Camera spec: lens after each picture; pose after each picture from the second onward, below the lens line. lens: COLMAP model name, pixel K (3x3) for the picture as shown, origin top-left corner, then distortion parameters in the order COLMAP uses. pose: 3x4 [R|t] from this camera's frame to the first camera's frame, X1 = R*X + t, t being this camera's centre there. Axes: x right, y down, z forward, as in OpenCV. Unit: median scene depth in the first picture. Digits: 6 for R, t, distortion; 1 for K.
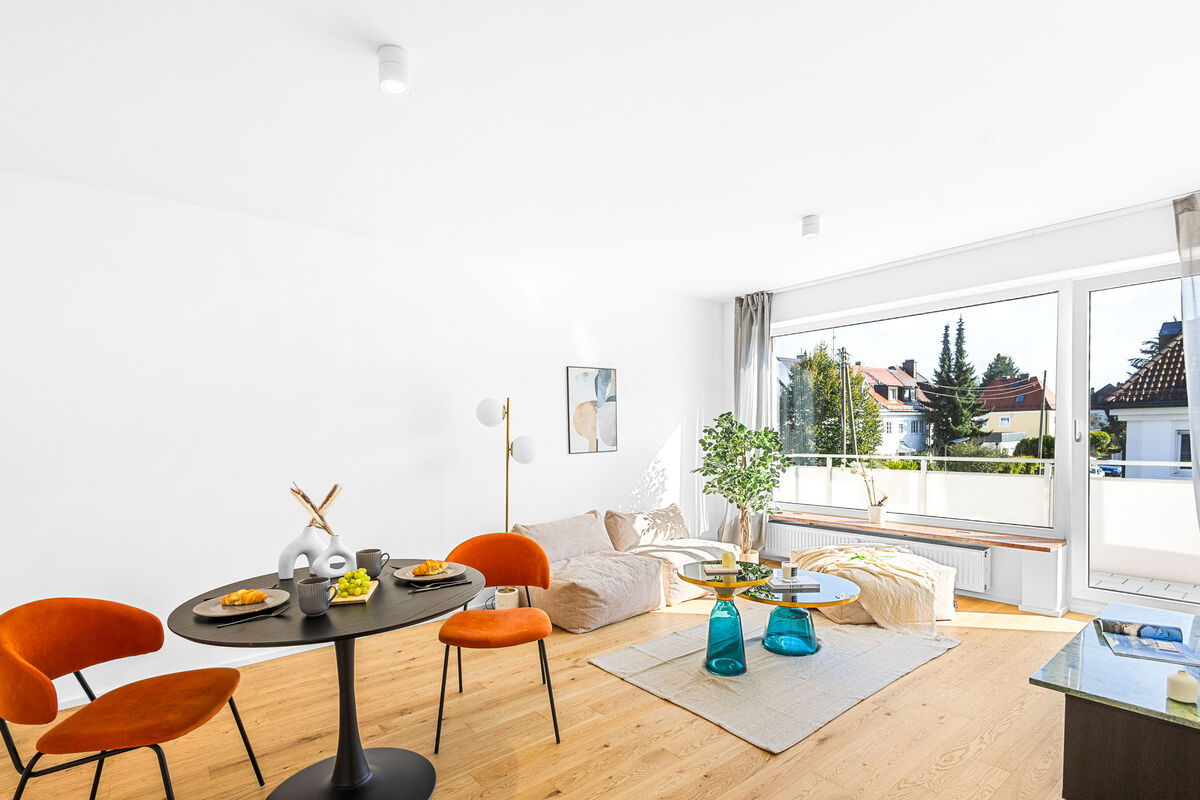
lens RADIAL K [[553.9, 0, 596.1], [0, 553.9, 462.8], [0, 0, 1]] dist [0.007575, -0.003233]
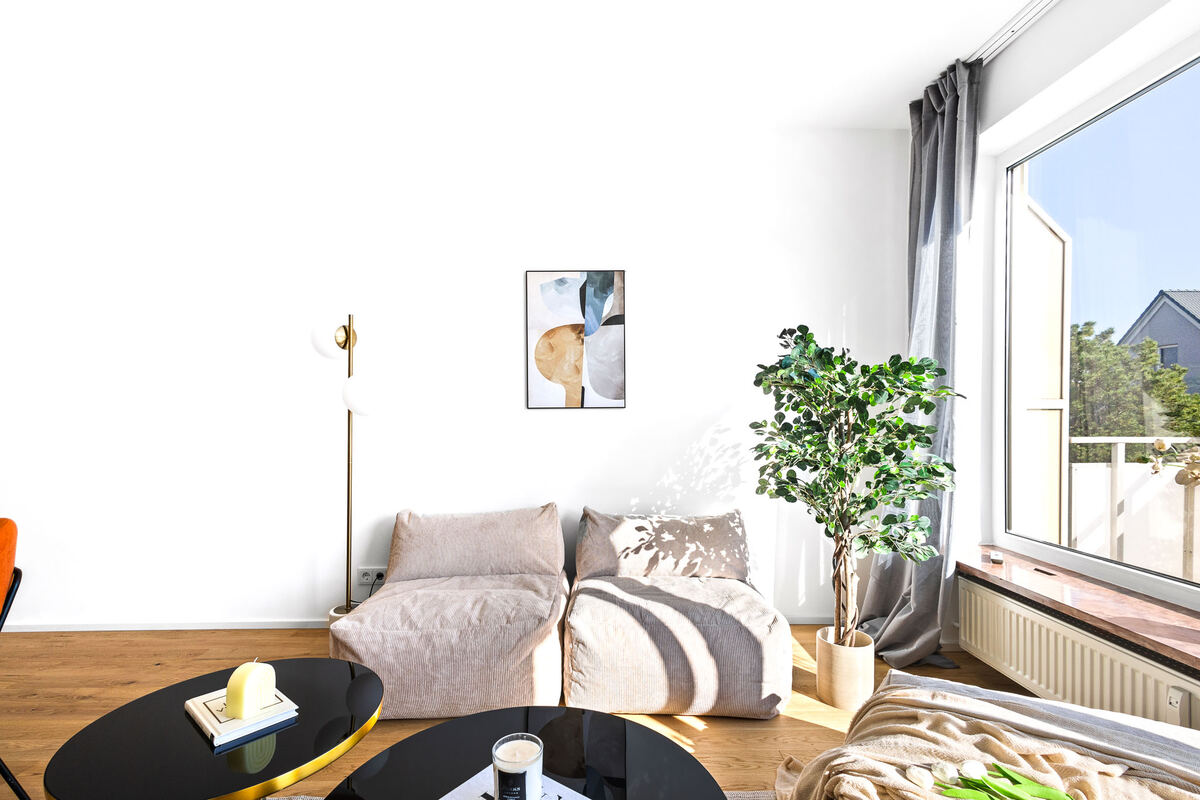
lens RADIAL K [[553.9, 0, 595.6], [0, 553.9, 416.4], [0, 0, 1]] dist [0.007575, -0.003233]
pose [[0.800284, 0.023366, -0.599166, 0.380219], [-0.043593, 0.998863, -0.019273, 0.001047], [0.598034, 0.041543, 0.800393, 0.519831]]
